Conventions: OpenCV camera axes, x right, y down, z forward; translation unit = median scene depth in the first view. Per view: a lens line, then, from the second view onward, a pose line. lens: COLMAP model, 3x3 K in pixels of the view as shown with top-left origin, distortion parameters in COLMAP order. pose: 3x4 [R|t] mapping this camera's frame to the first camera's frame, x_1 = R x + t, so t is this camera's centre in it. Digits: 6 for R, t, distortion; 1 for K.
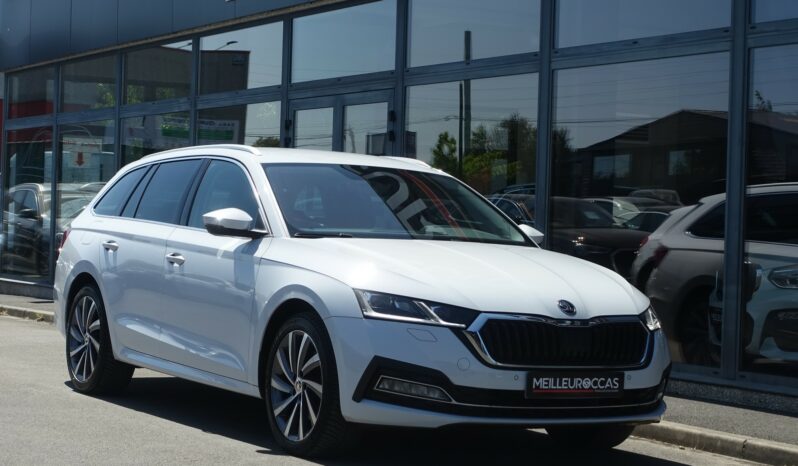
lens RADIAL K [[1876.4, 0, 399.0], [0, 1876.4, 233.0], [0, 0, 1]] dist [-0.062186, -0.254056]
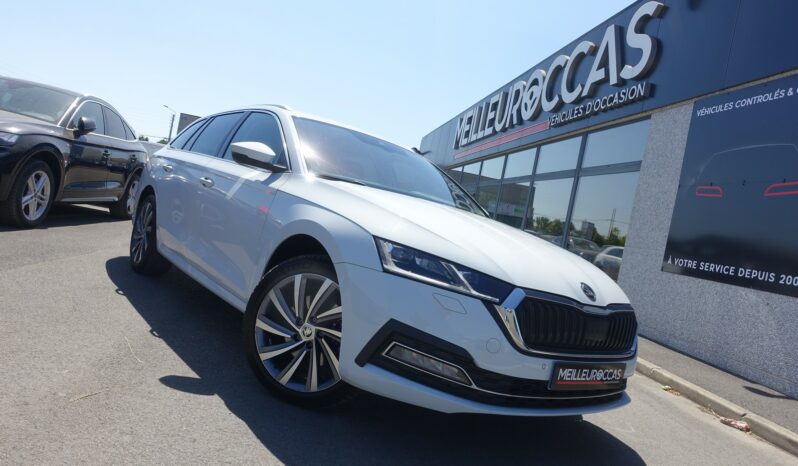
lens RADIAL K [[570.3, 0, 399.0], [0, 570.3, 233.0], [0, 0, 1]] dist [-0.002399, -0.000287]
pose [[0.976602, 0.165446, 0.137390, -0.051260], [-0.170185, 0.985134, 0.023411, 0.020107], [-0.131474, -0.046245, 0.990240, 0.737840]]
